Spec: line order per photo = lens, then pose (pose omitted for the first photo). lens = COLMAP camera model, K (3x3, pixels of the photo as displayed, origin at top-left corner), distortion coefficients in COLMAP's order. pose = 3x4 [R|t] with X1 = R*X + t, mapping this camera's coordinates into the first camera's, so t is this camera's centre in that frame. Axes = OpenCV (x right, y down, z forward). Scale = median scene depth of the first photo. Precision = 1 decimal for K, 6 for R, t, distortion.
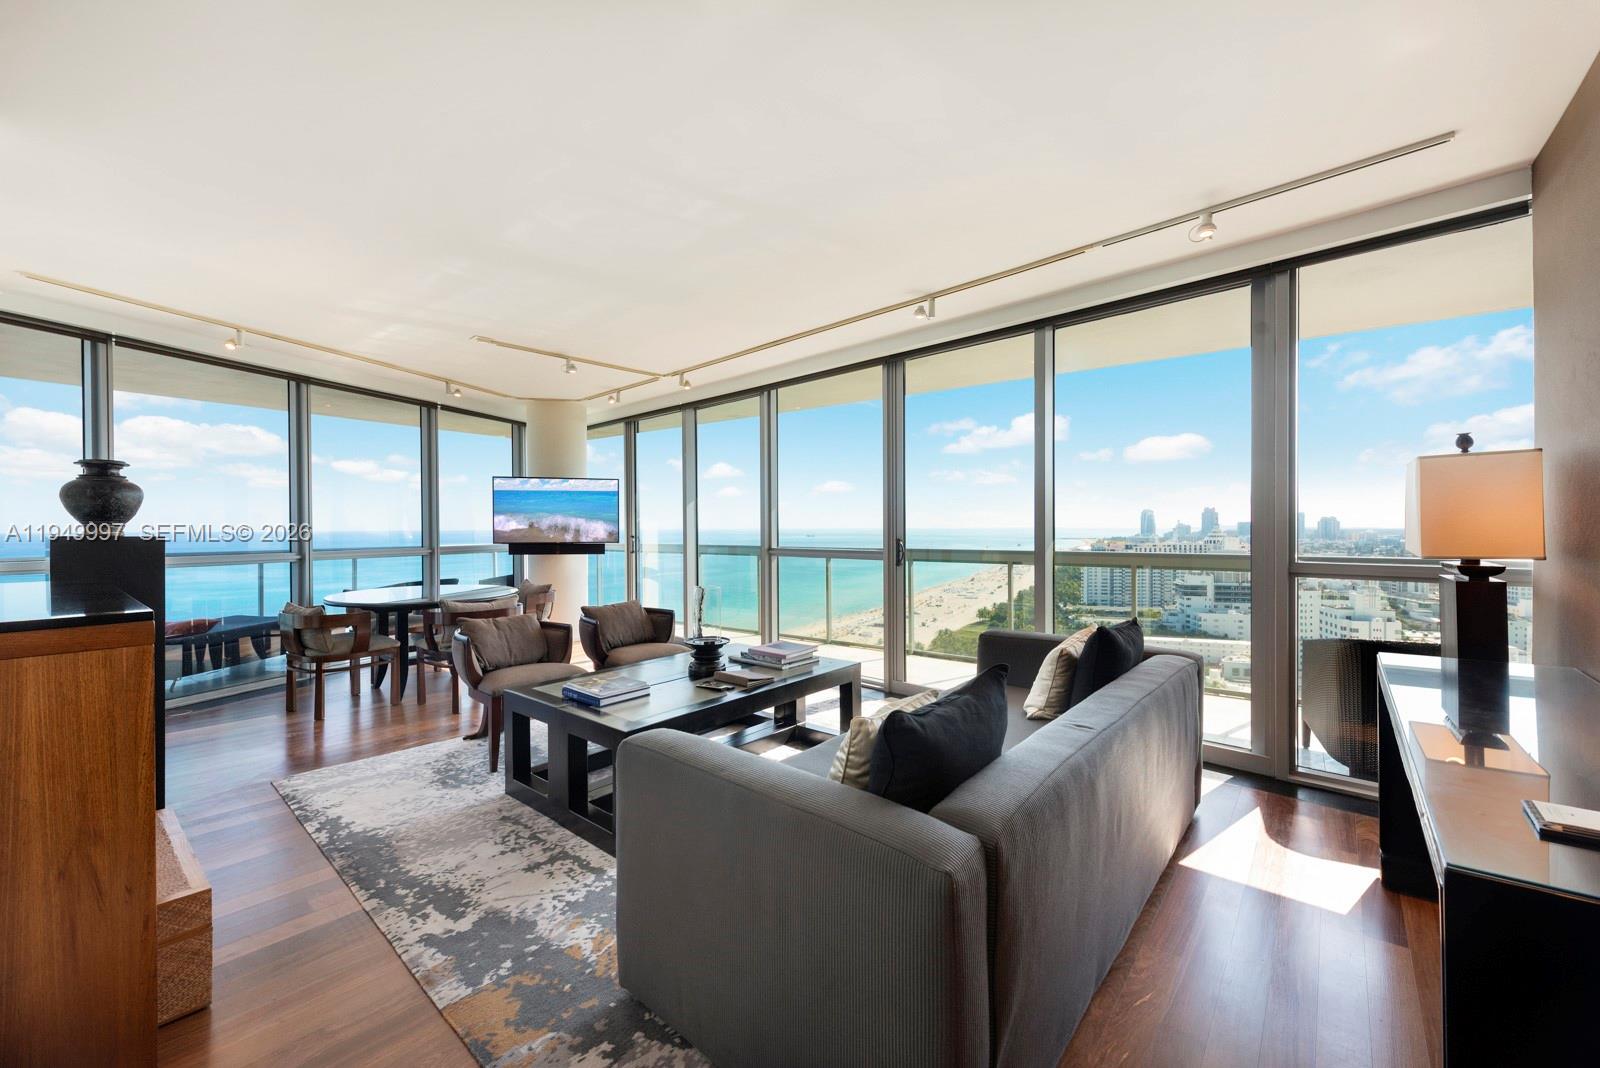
lens RADIAL K [[642.8, 0, 819.5], [0, 642.8, 524.0], [0, 0, 1]] dist [0.029792, -0.006293]
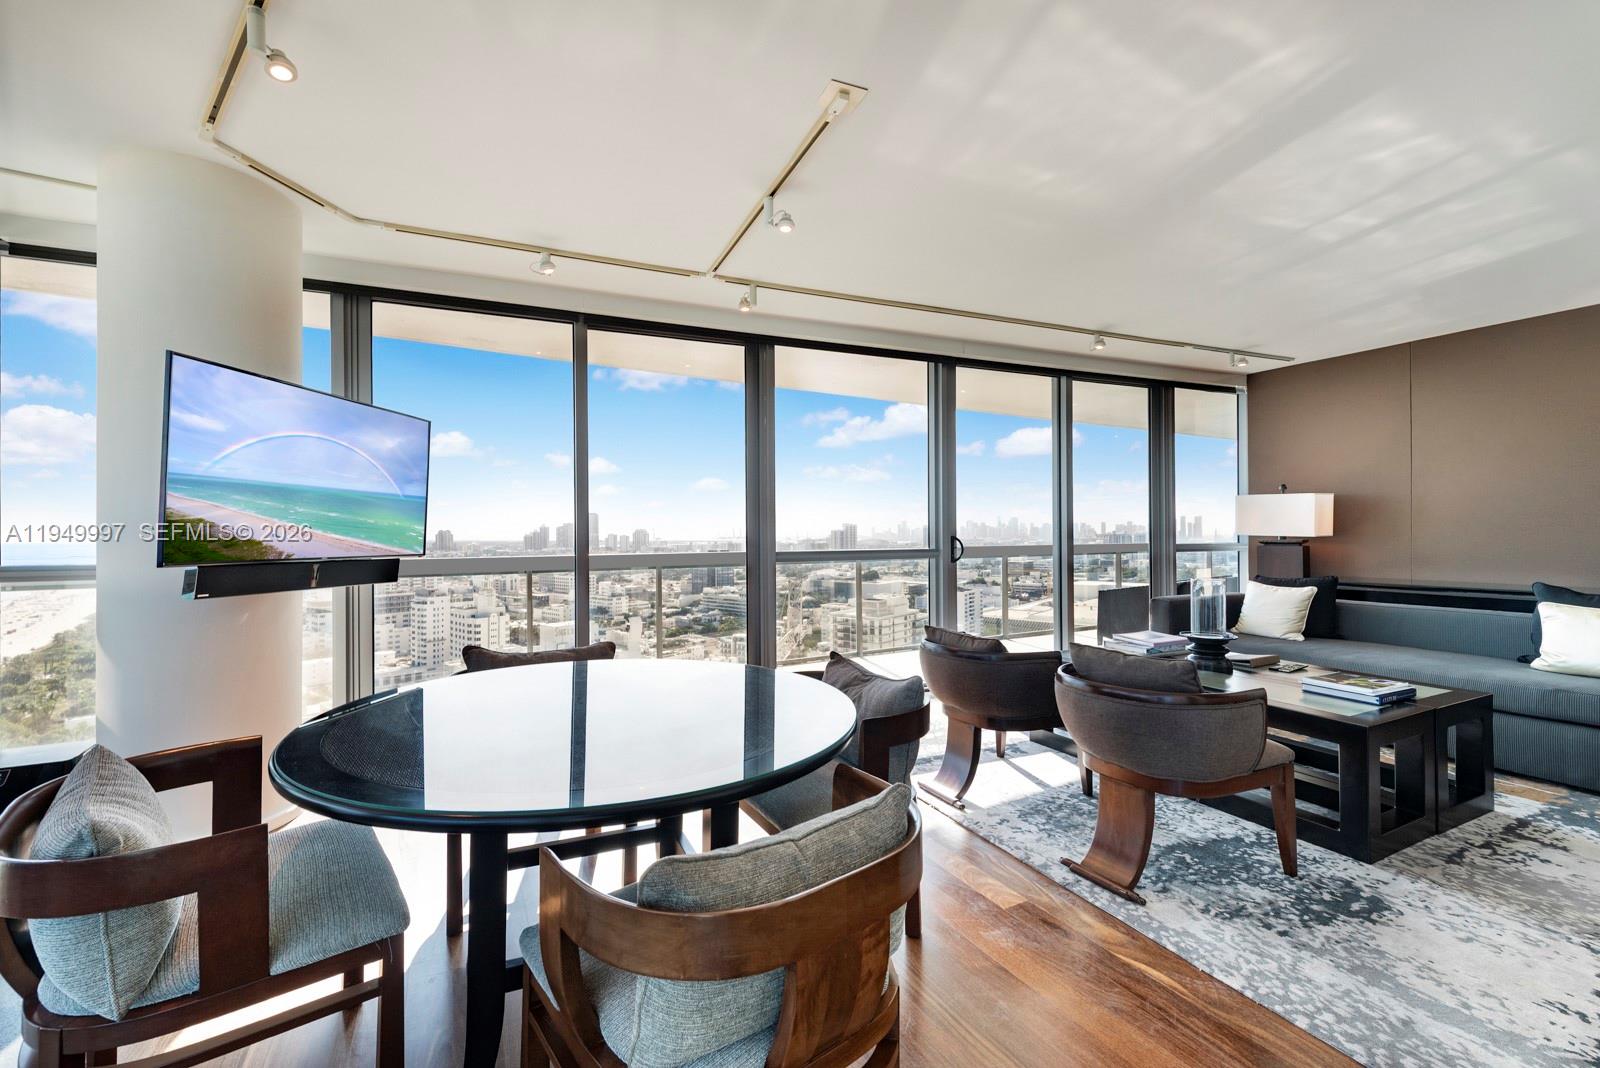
lens RADIAL K [[633.4, 0, 785.4], [0, 633.4, 532.8], [0, 0, 1]] dist [0.026971, -0.005252]
pose [[0.399331, 0.000922, 0.916806, -1.080534], [0.006306, 0.999973, -0.003753, 0.022117], [-0.916785, 0.007280, 0.399314, 0.988746]]
